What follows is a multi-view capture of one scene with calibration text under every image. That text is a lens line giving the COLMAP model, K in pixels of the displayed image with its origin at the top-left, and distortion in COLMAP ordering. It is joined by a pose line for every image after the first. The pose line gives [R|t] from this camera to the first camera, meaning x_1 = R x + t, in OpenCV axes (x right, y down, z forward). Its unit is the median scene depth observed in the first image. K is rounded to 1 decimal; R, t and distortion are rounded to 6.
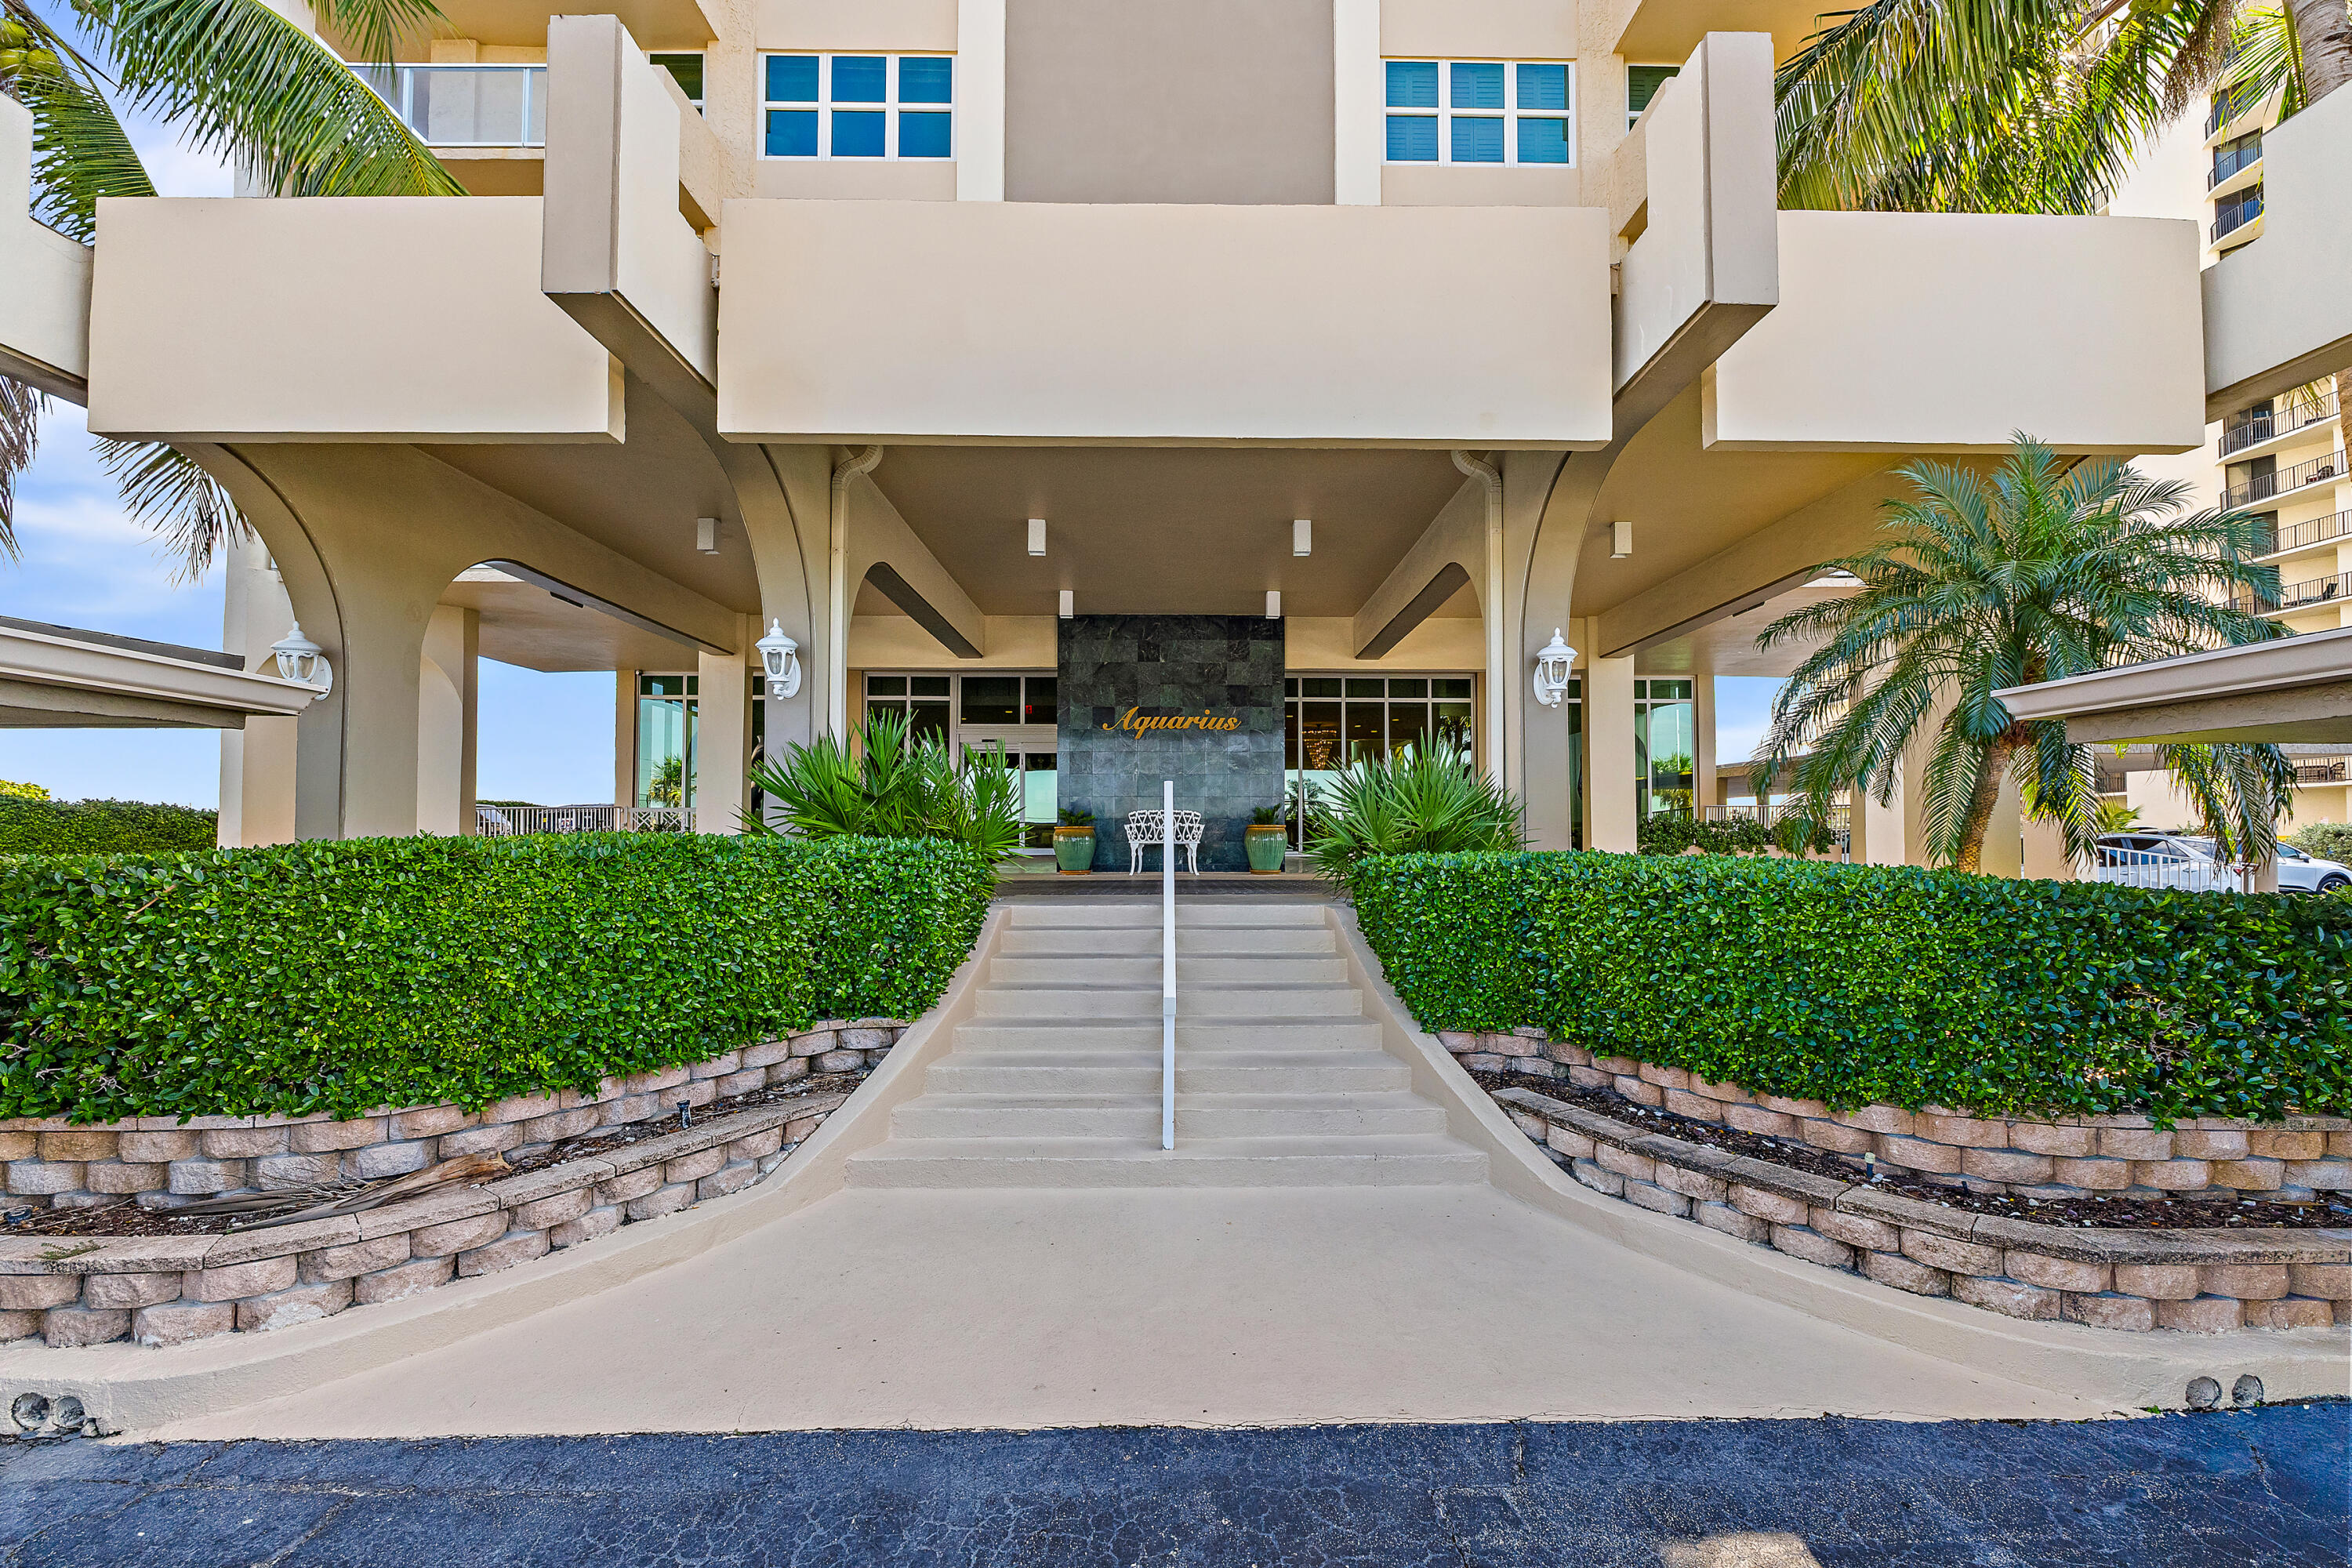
lens RADIAL K [[1029.4, 0, 1176.0], [0, 1029.4, 784.0], [0, 0, 1]] dist [-0.000853, -0.000111]
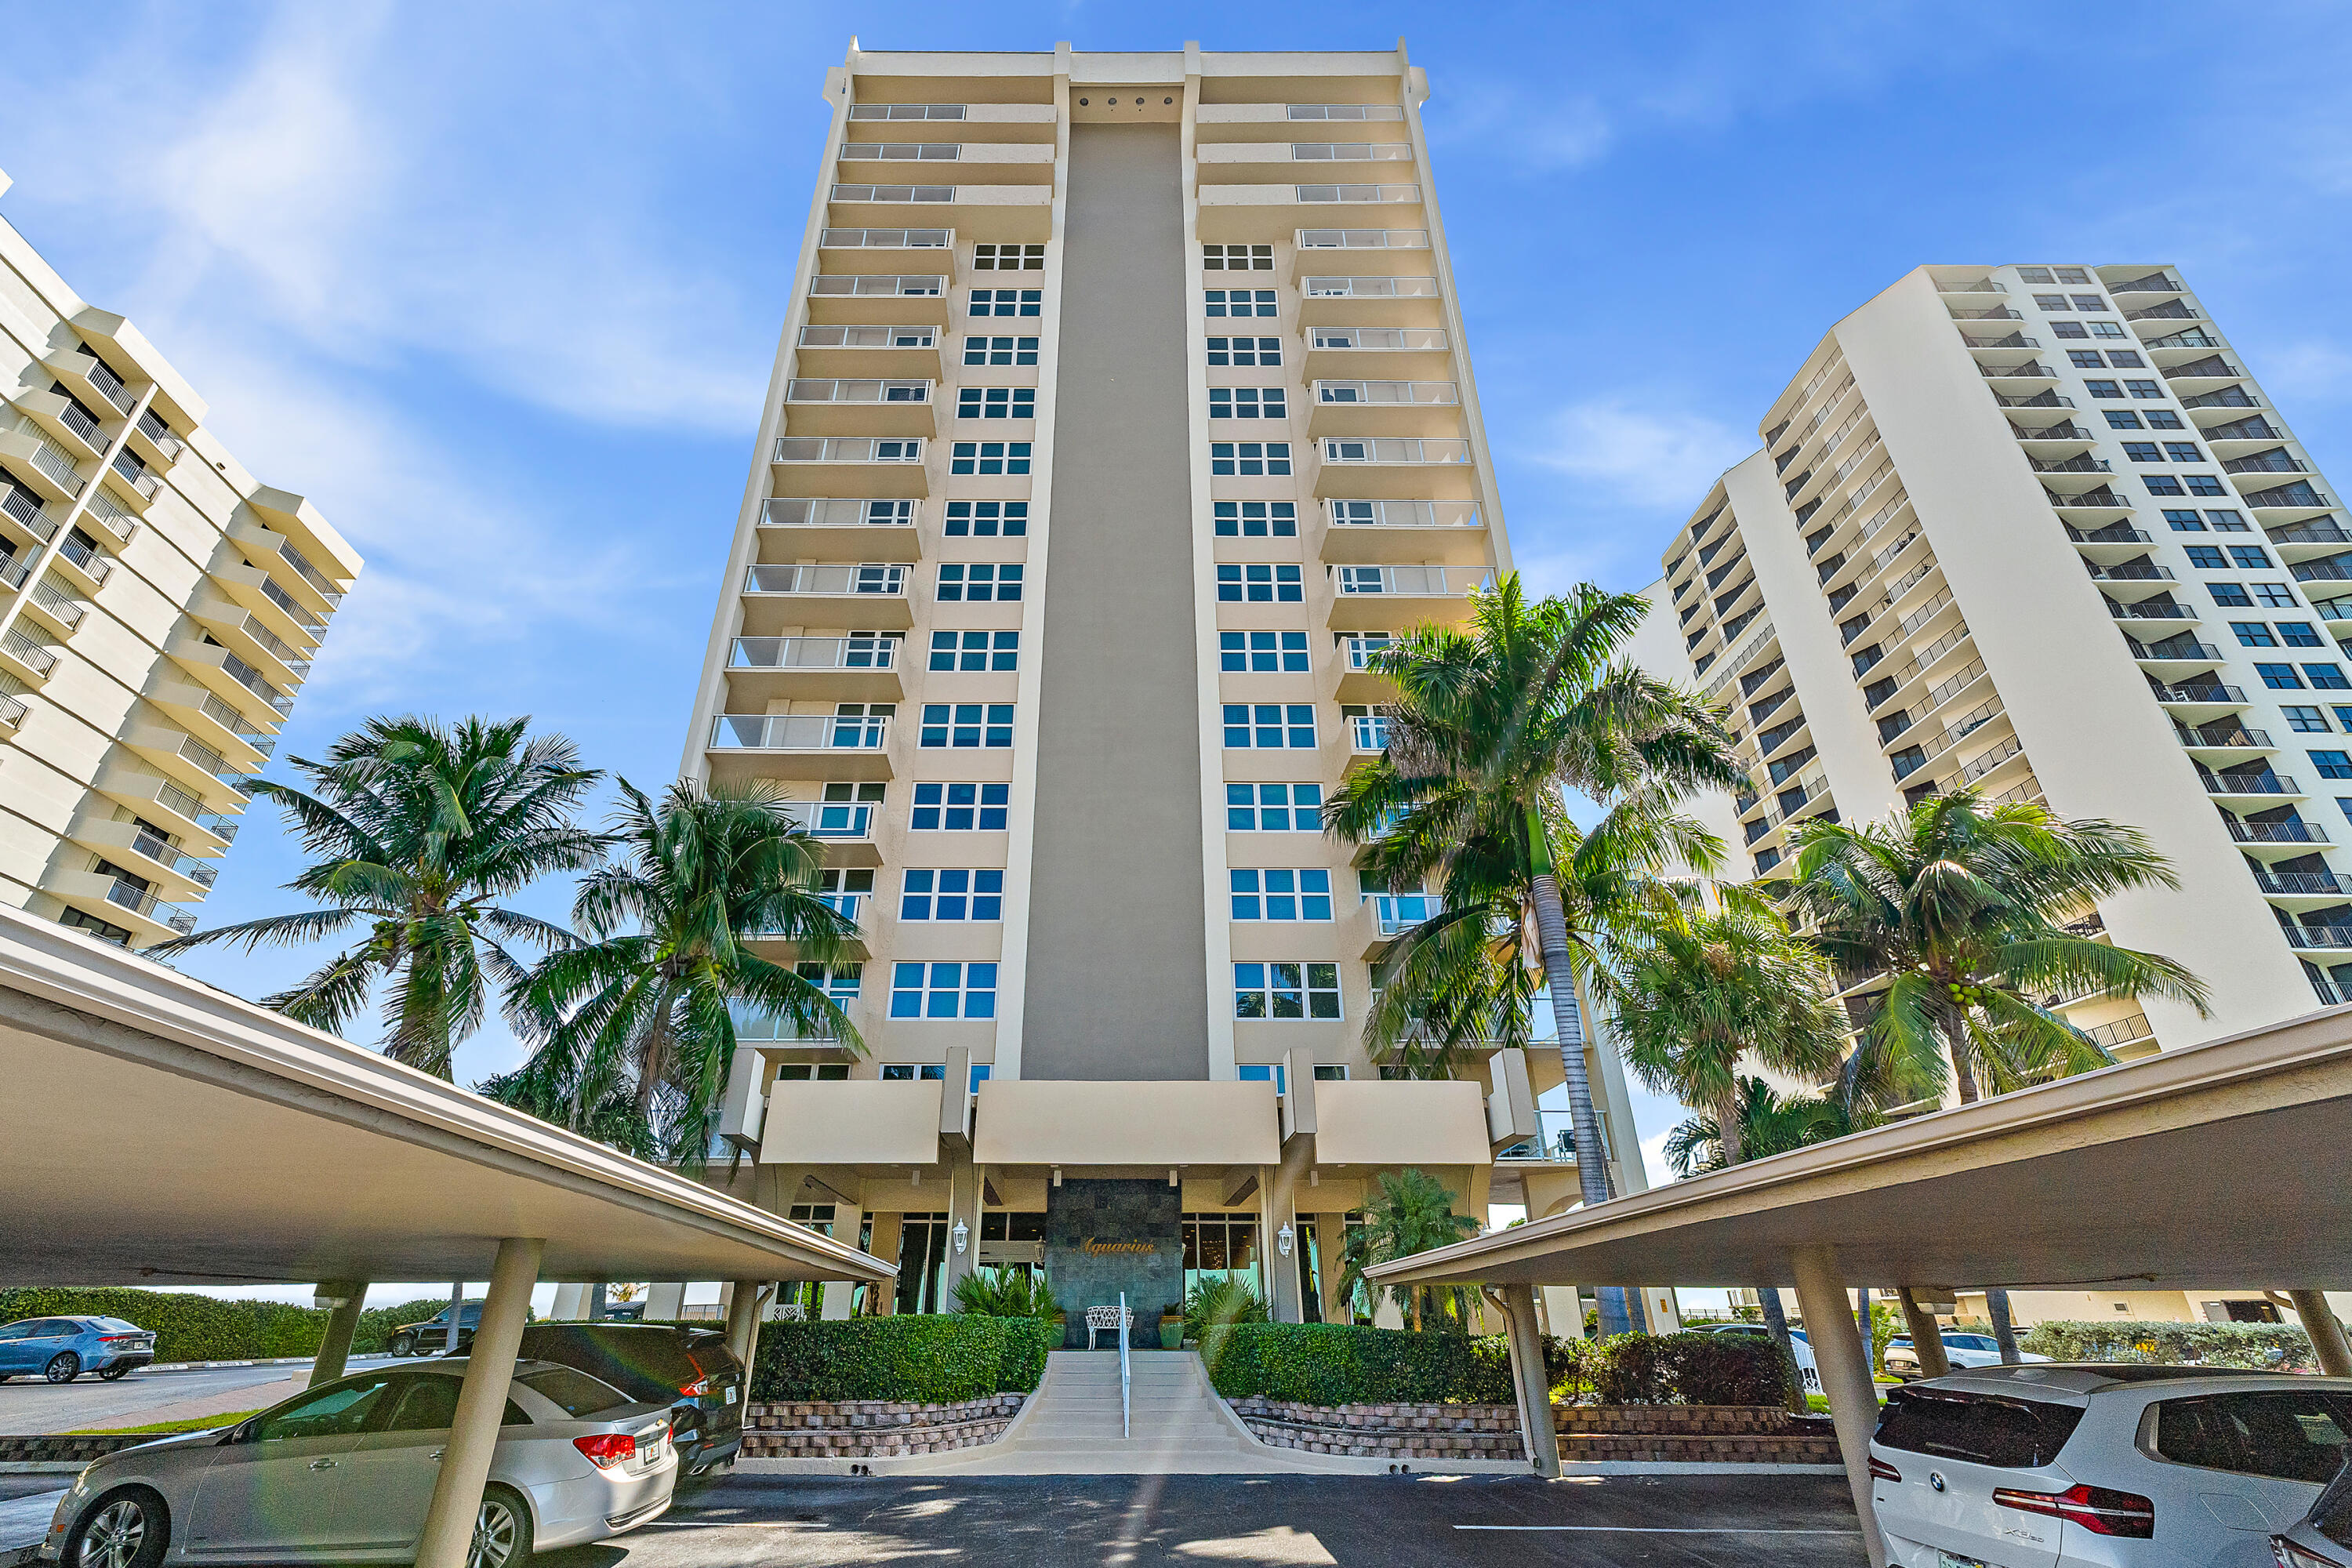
lens RADIAL K [[989.8, 0, 1136.7], [0, 989.8, 833.2], [0, 0, 1]] dist [0.004825, 0.000071]
pose [[0.999237, 0.017632, 0.034848, -0.035675], [-0.001872, 0.912888, -0.408206, -0.017715], [-0.039010, 0.407829, 0.912225, -0.734134]]
